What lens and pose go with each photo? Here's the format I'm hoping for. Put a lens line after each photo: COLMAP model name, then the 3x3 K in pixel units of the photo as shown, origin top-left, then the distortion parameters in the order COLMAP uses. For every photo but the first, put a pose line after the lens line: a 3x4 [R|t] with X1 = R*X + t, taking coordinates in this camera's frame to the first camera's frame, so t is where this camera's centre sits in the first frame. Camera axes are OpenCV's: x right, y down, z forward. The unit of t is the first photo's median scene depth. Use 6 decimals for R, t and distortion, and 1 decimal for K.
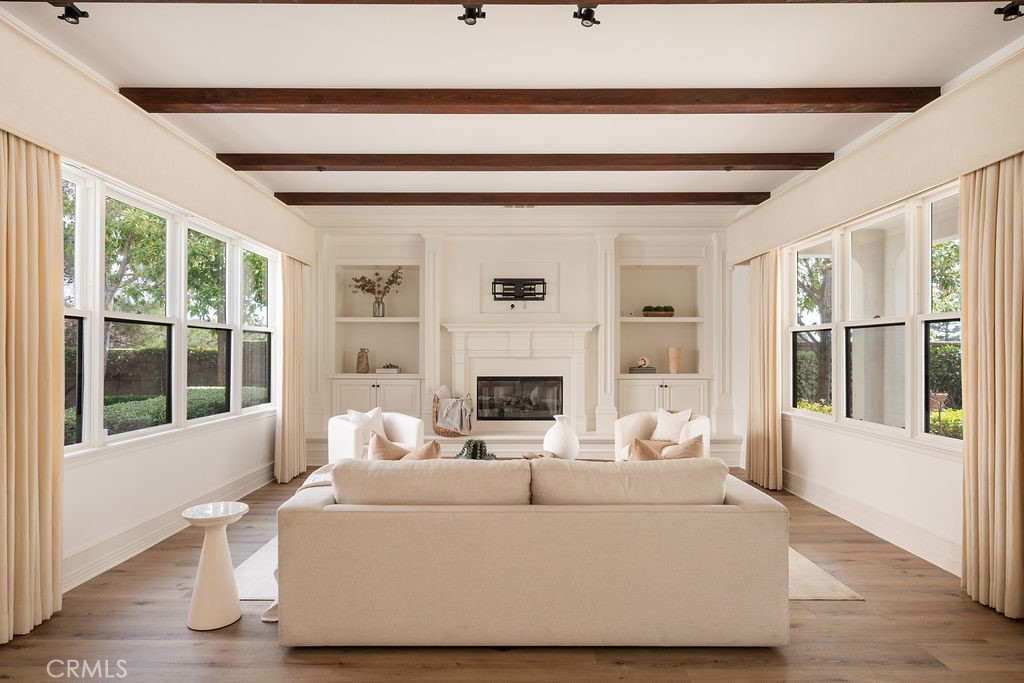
lens RADIAL K [[580.7, 0, 507.8], [0, 580.7, 355.9], [0, 0, 1]] dist [0.005444, -0.000149]
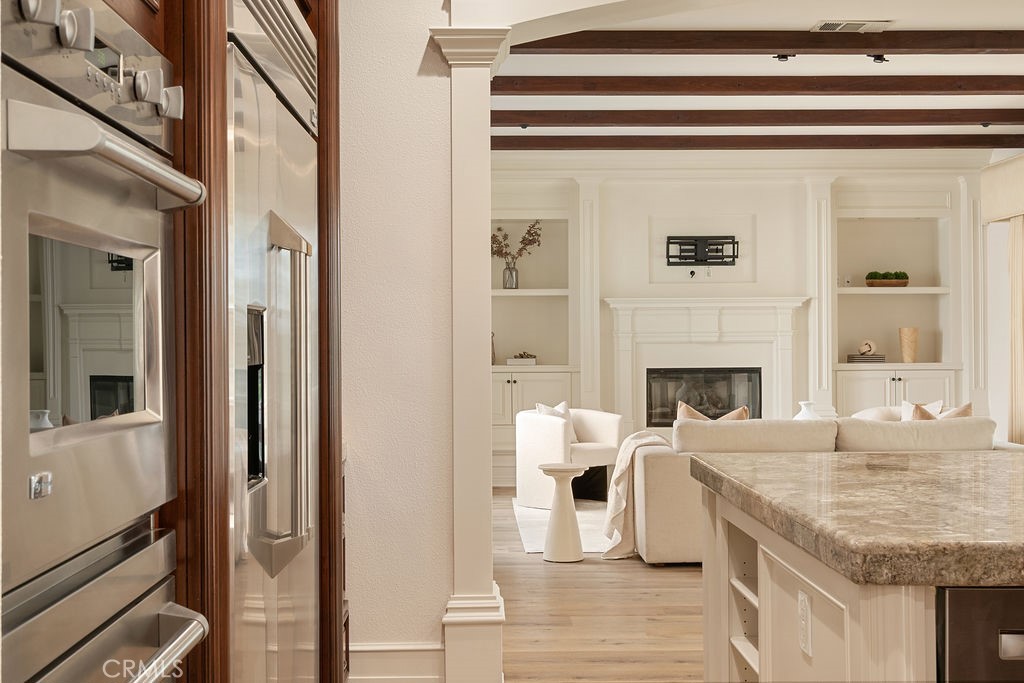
lens RADIAL K [[1268.5, 0, 511.7], [0, 1268.5, 338.7], [0, 0, 1]] dist [0.032907, 0.000000]
pose [[0.999683, -0.005822, 0.024477, -0.264366], [0.006070, 0.999931, -0.010073, 0.013013], [-0.024416, 0.010218, 0.999650, -0.621254]]
